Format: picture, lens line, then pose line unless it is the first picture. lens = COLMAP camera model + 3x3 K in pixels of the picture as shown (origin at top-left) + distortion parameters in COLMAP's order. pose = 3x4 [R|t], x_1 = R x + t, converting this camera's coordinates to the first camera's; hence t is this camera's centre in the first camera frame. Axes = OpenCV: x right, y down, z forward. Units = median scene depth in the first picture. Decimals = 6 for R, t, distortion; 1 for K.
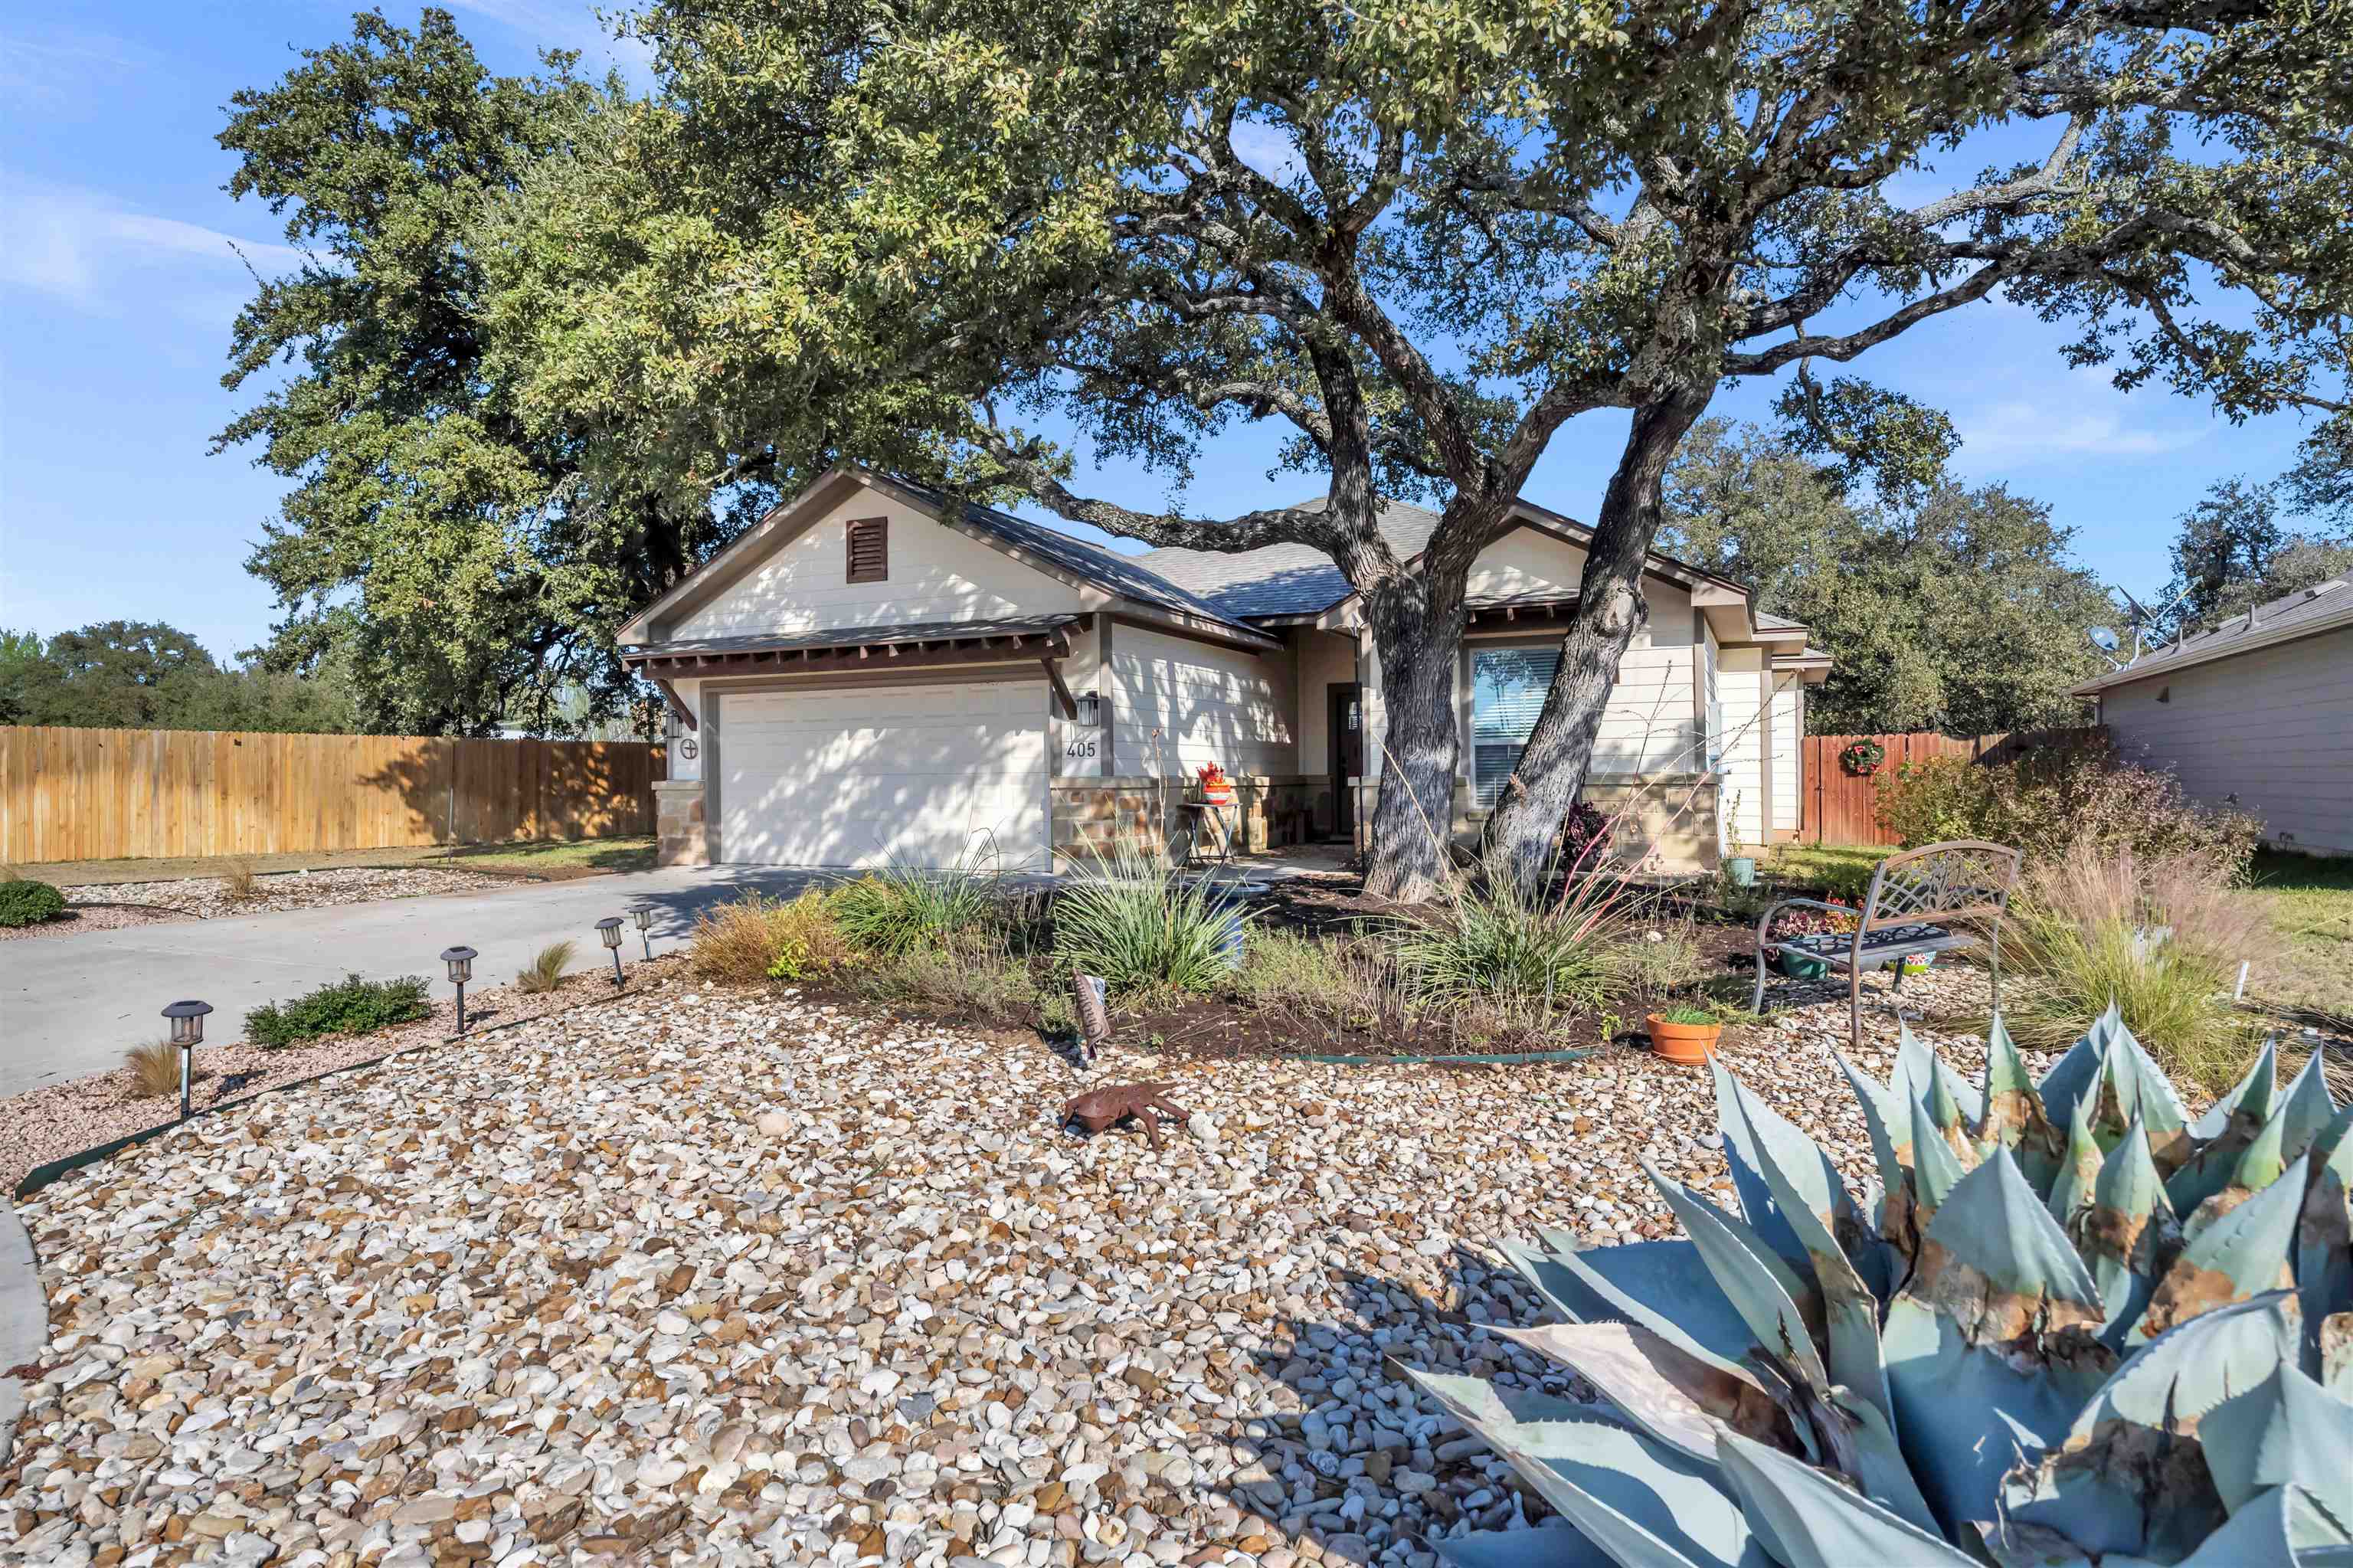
lens RADIAL K [[1279.8, 0, 1182.9], [0, 1279.8, 794.5], [0, 0, 1]] dist [-0.012286, -0.000395]
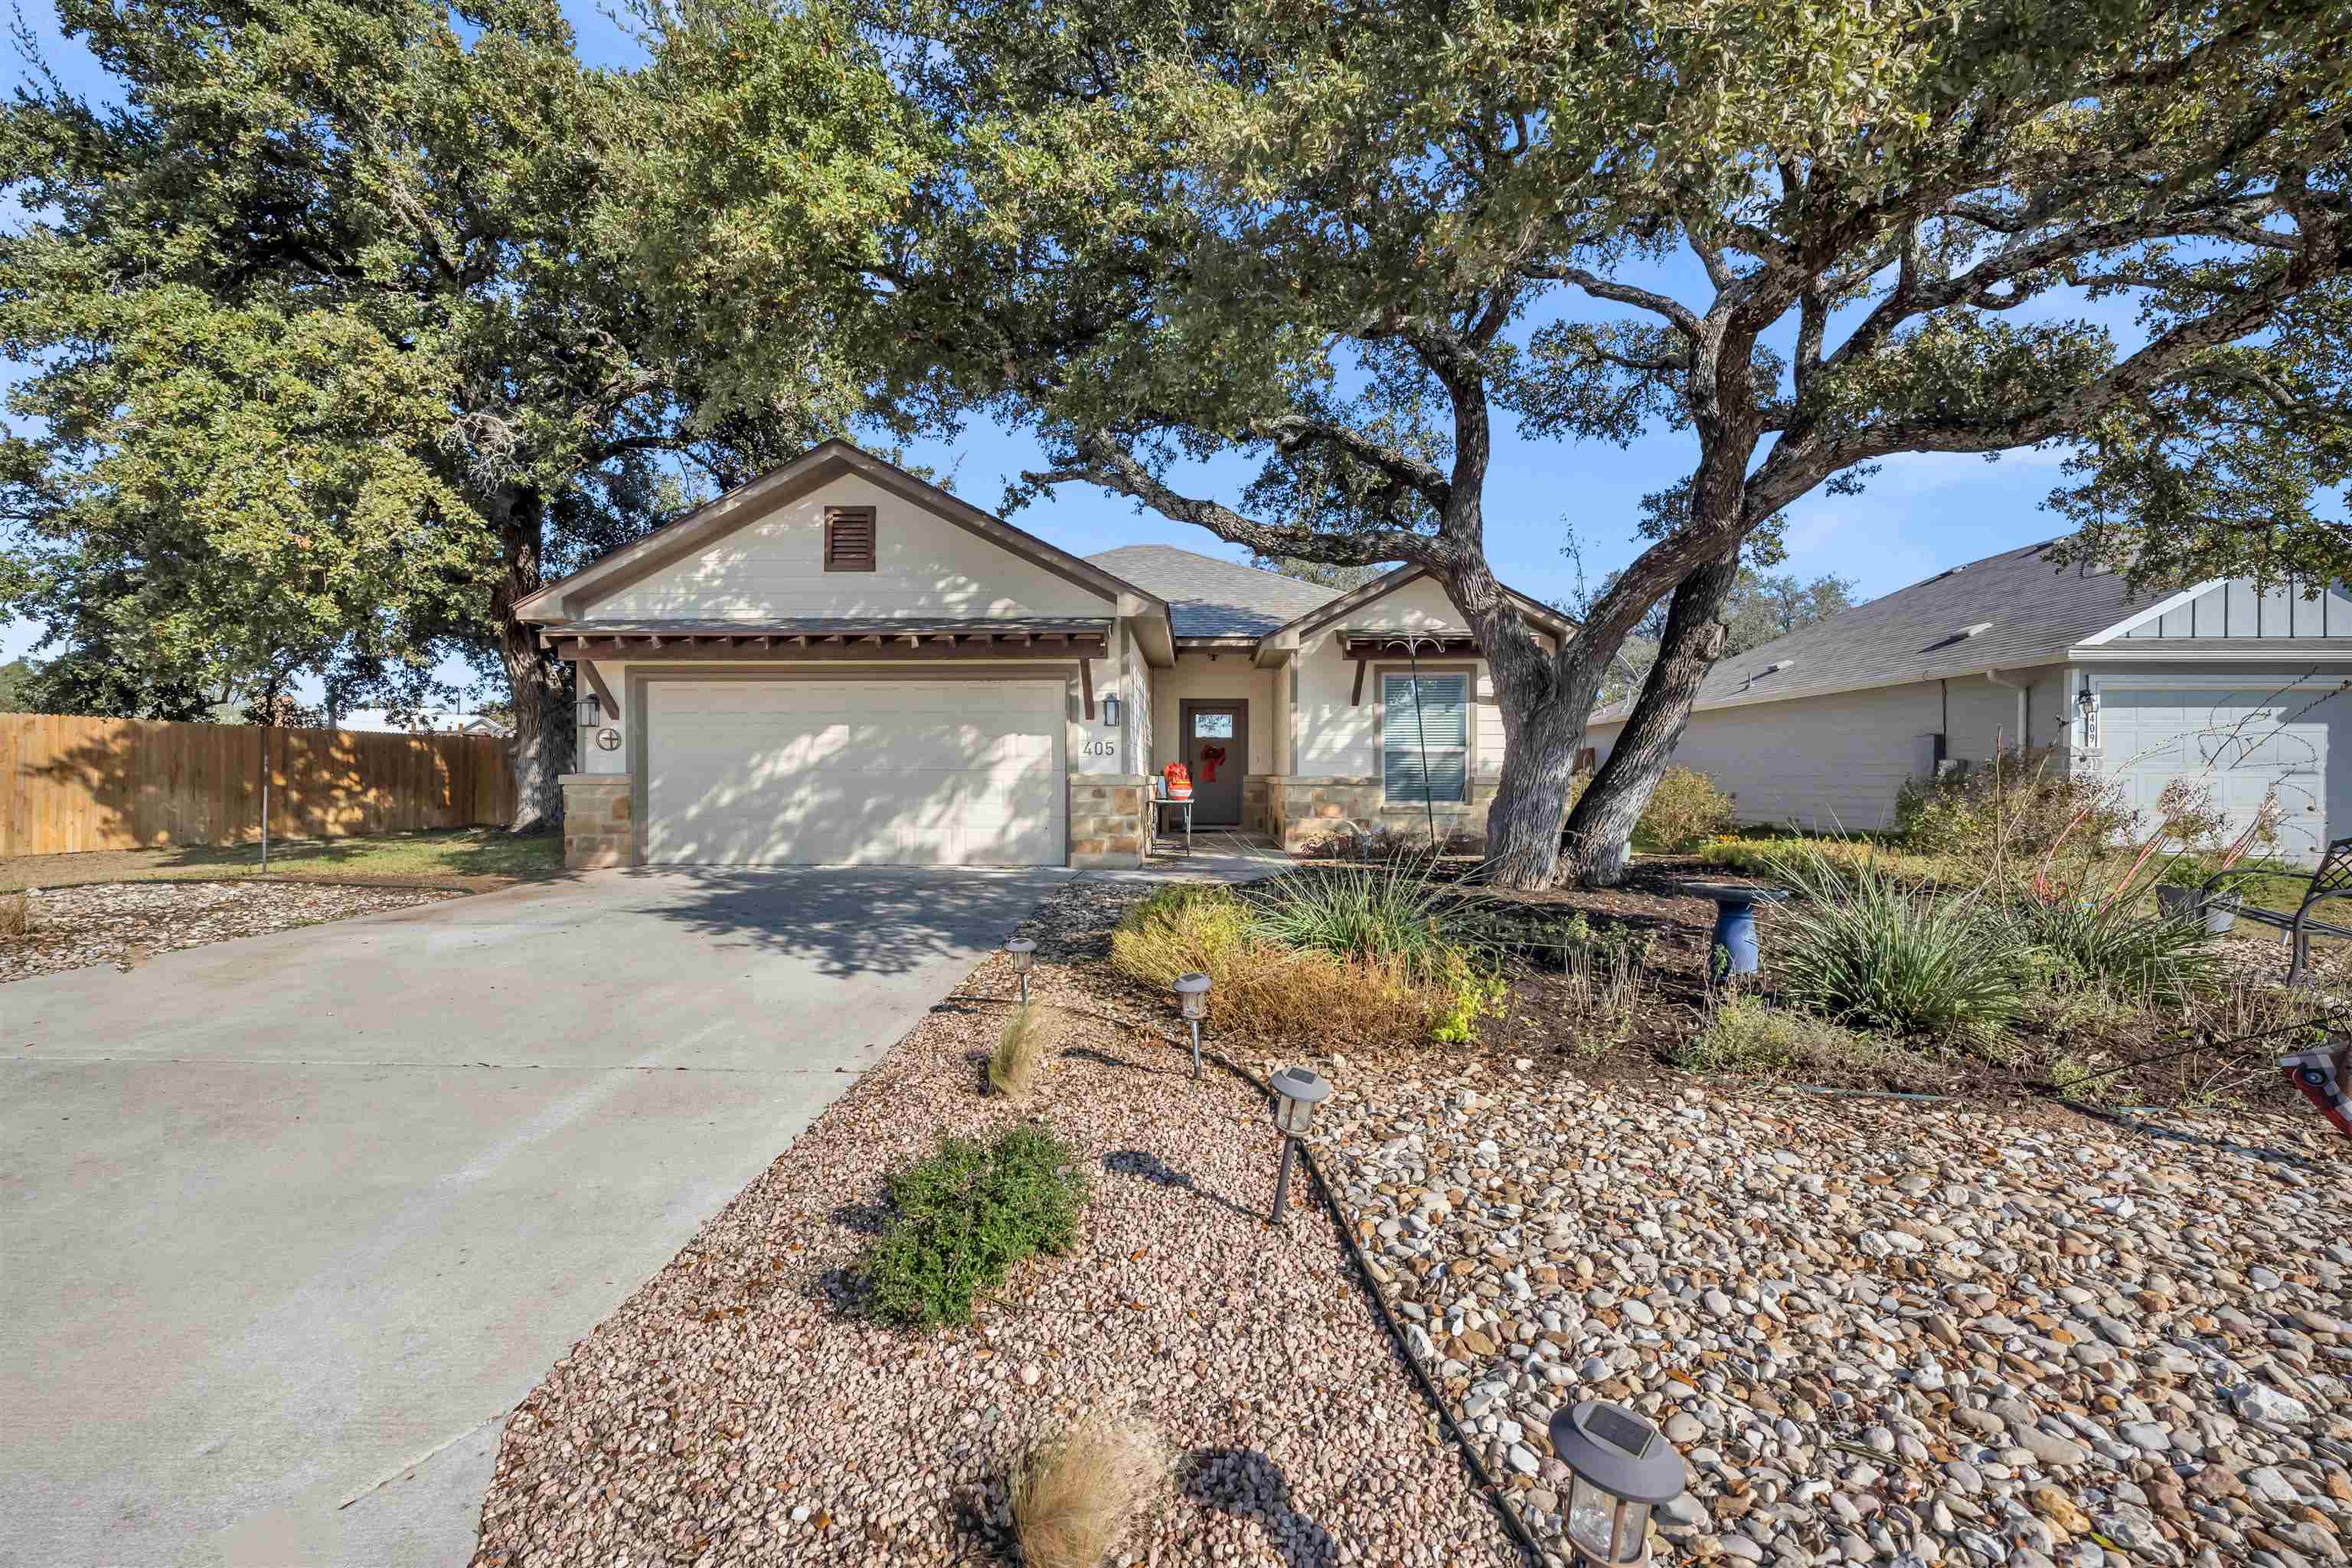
lens RADIAL K [[928.8, 0, 1171.9], [0, 928.8, 783.8], [0, 0, 1]] dist [-0.010701, 0.000192]
pose [[0.917792, 0.004979, 0.397031, -0.282353], [-0.002214, 0.999970, -0.007422, 0.000169], [-0.397056, 0.005932, 0.917775, 0.239136]]
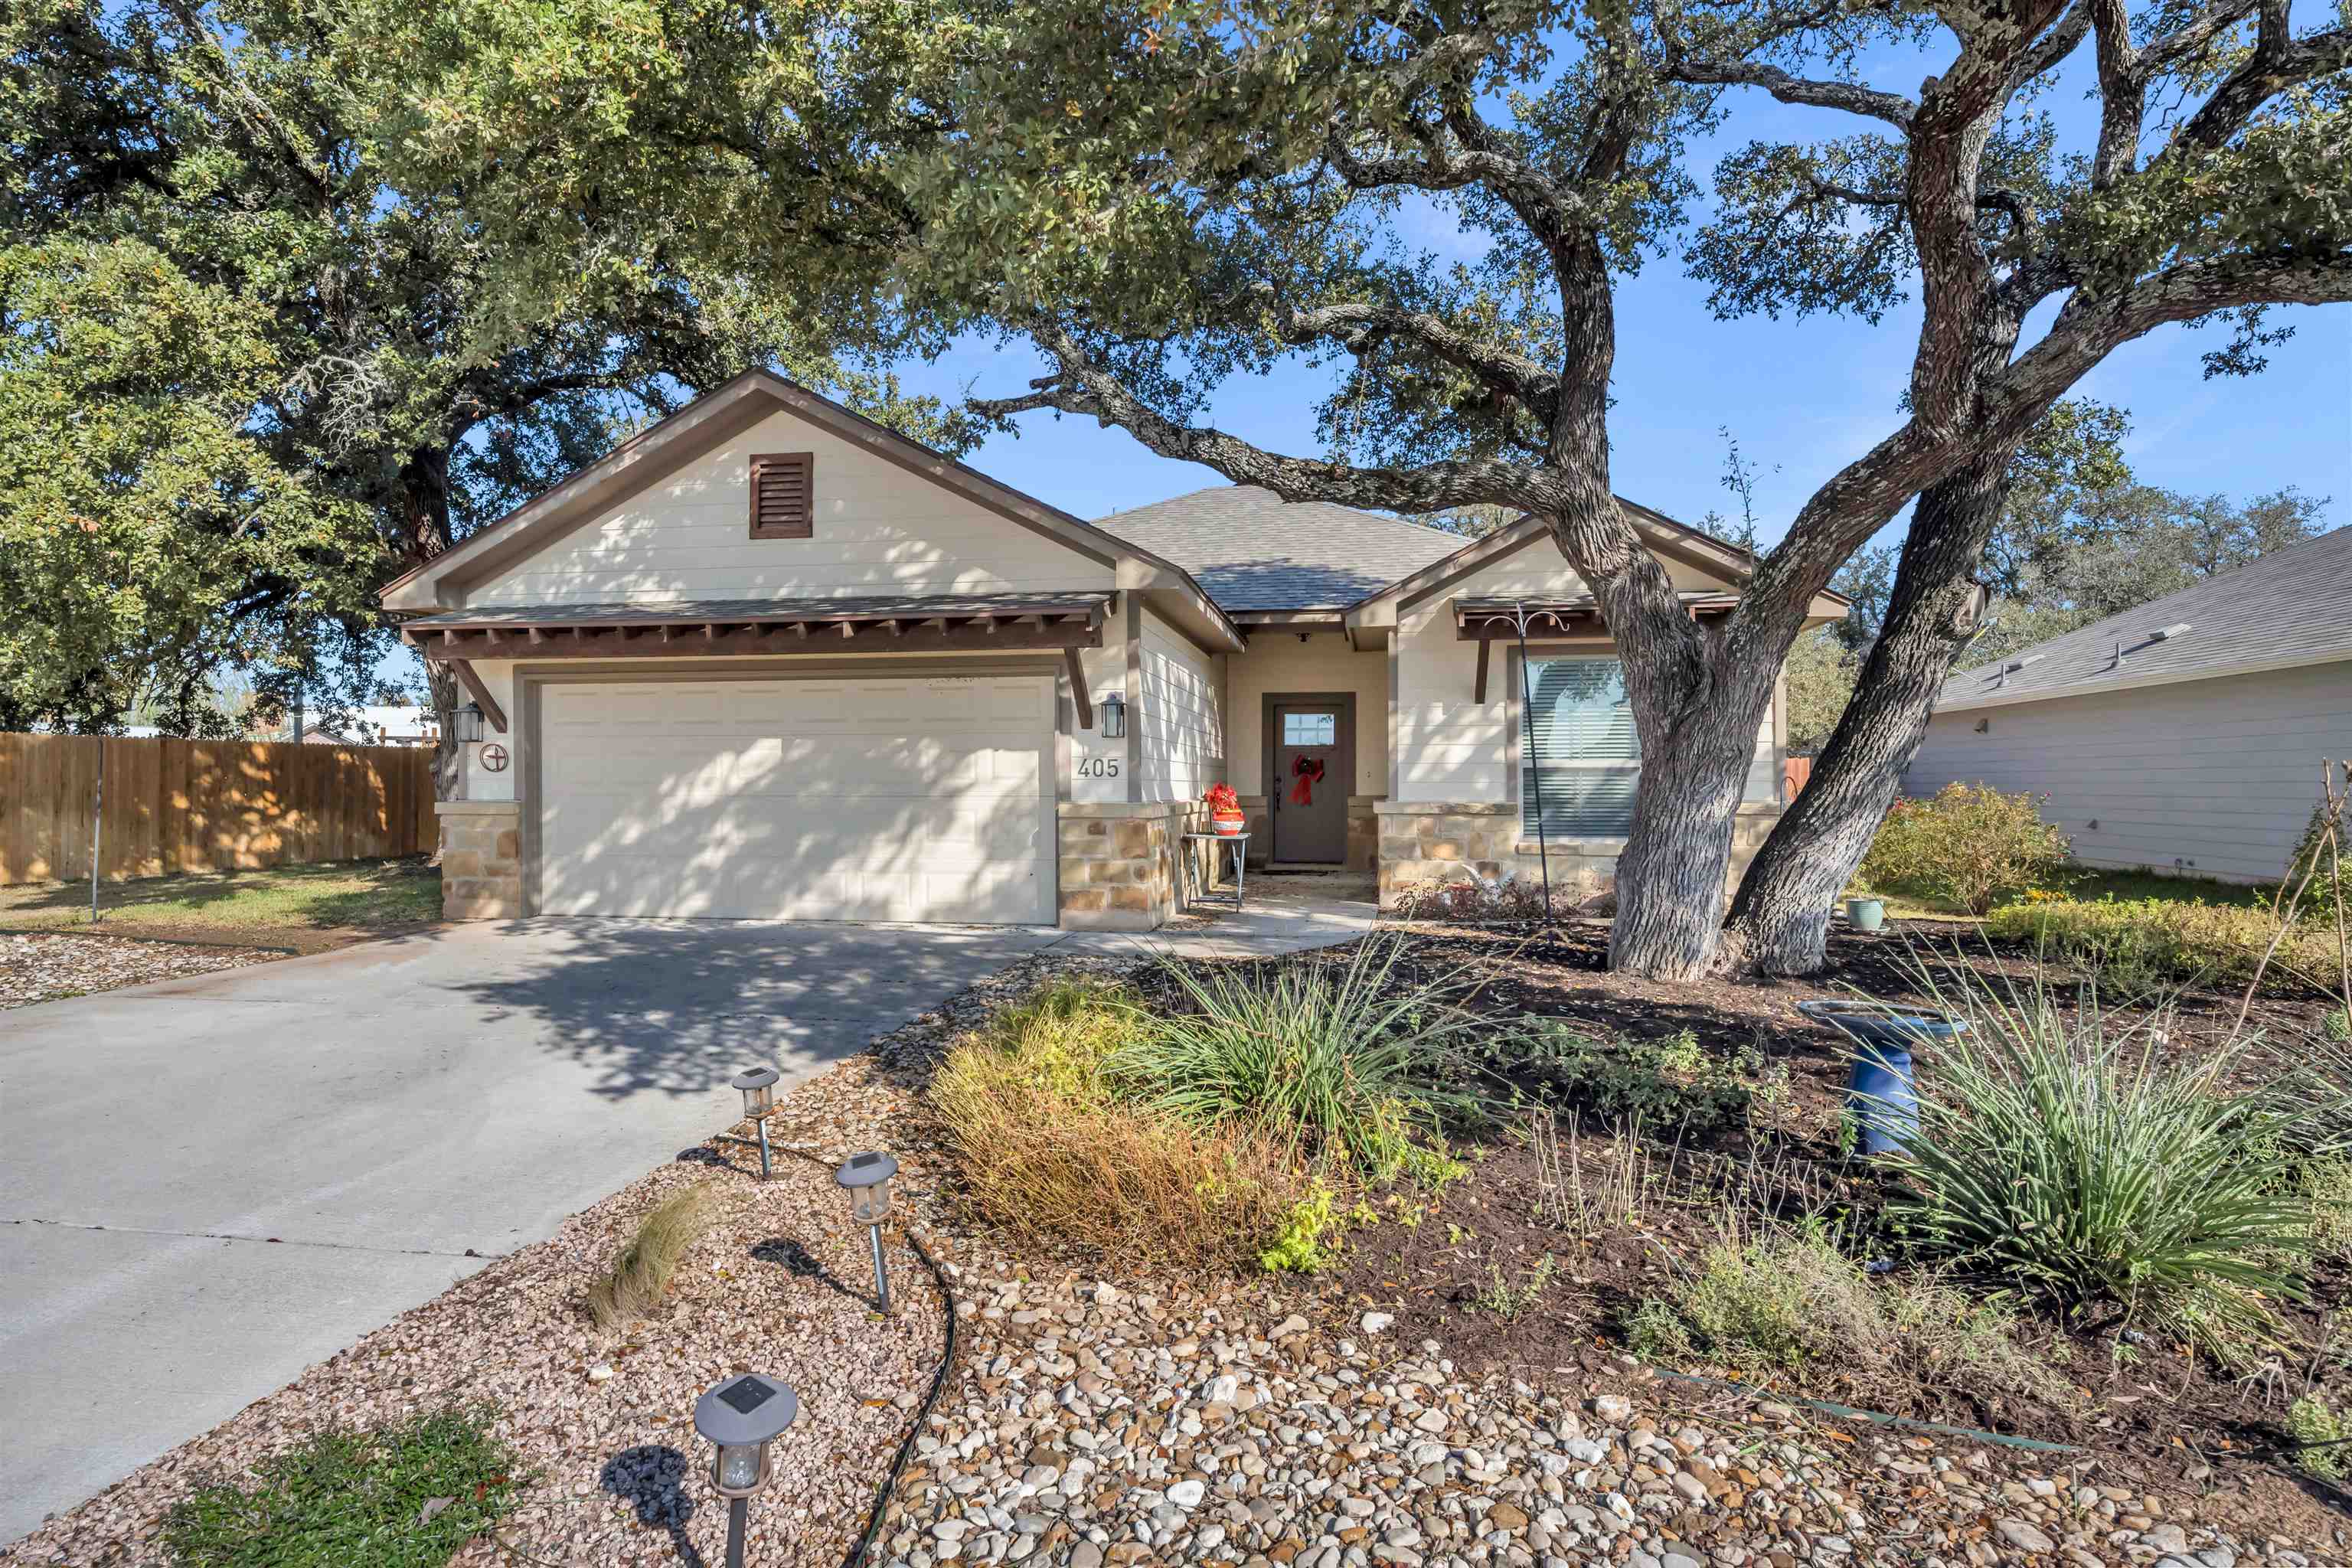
lens RADIAL K [[1211.9, 0, 1172.6], [0, 1211.9, 786.2], [0, 0, 1]] dist [-0.003859, -0.000299]
pose [[0.964192, 0.007186, 0.265109, -0.199218], [-0.003605, 0.999896, -0.013990, -0.011614], [-0.265182, 0.012534, 0.964117, 0.241606]]
